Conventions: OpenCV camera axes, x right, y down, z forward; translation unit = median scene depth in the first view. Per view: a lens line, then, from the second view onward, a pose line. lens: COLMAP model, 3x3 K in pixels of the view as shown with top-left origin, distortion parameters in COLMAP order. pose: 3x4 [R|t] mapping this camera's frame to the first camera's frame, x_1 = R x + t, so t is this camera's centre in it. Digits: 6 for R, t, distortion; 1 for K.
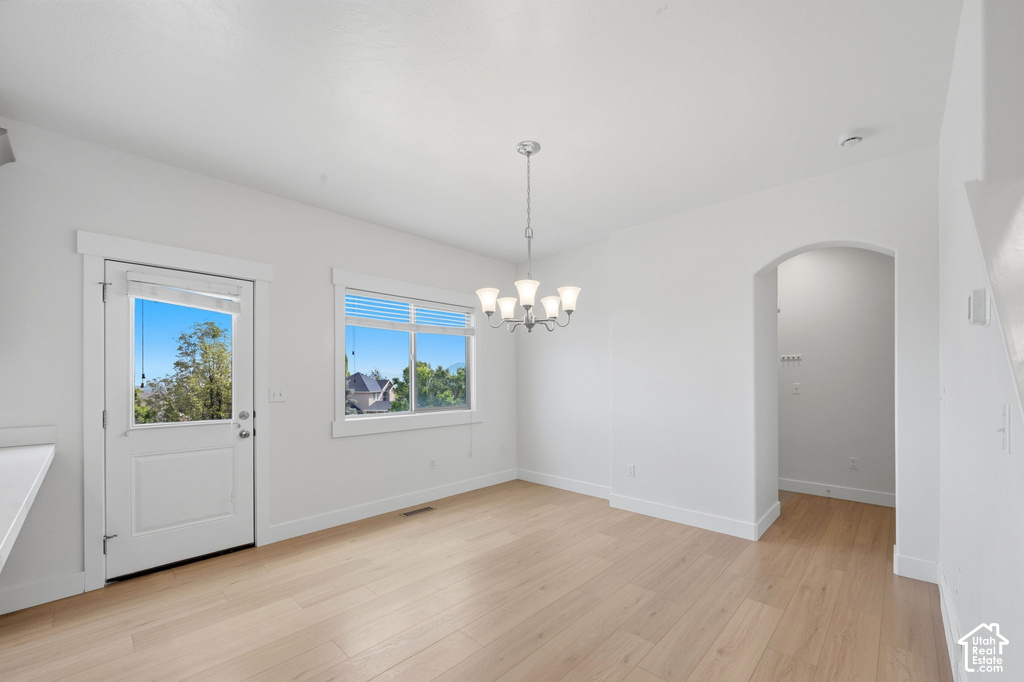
lens RADIAL K [[410.7, 0, 524.3], [0, 410.7, 375.4], [0, 0, 1]] dist [-0.004374, 0.001141]
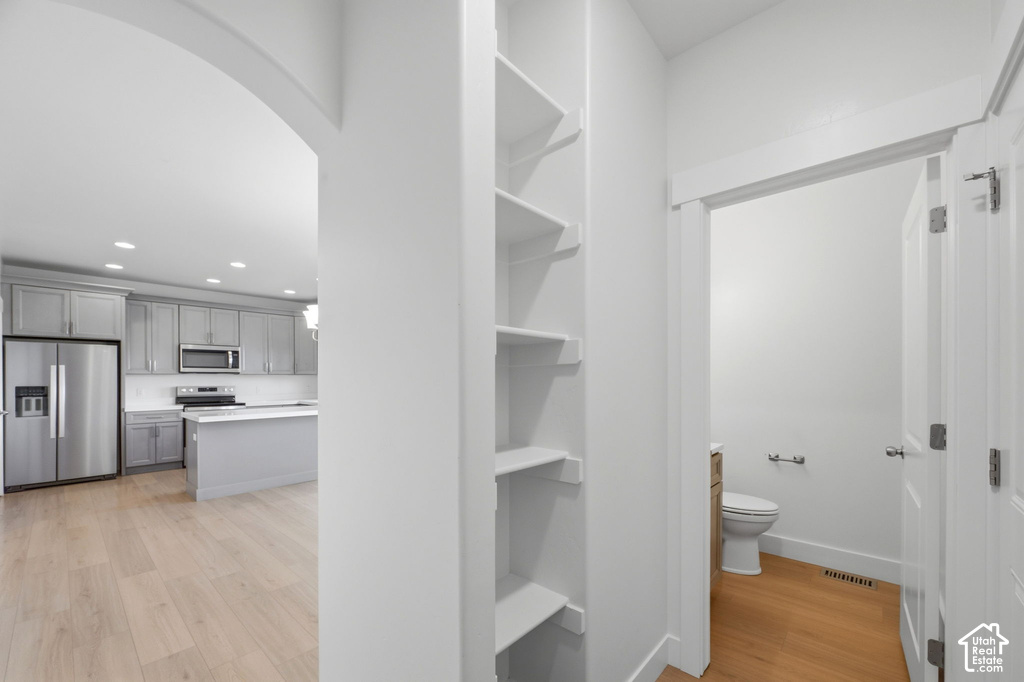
lens RADIAL K [[410.7, 0, 535.0], [0, 410.7, 378.6], [0, 0, 1]] dist [-0.004374, 0.001141]
pose [[0.039224, 0.005000, -0.999218, 1.099613], [0.009773, 0.999938, 0.005388, -0.001122], [0.999183, -0.009976, 0.039172, 1.305377]]
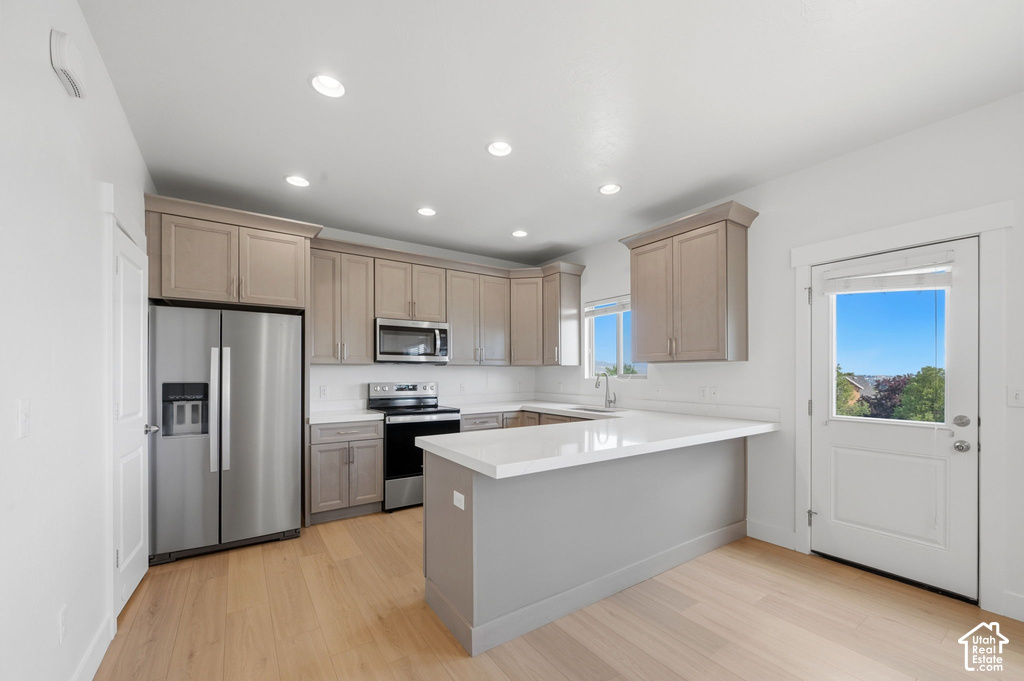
lens RADIAL K [[410.7, 0, 527.5], [0, 410.7, 372.6], [0, 0, 1]] dist [-0.004374, 0.001141]
pose [[-0.205486, 0.002752, -0.978656, 0.205726], [0.009730, 0.999952, 0.000769, 0.001367], [0.978612, -0.009364, -0.205503, 0.387409]]
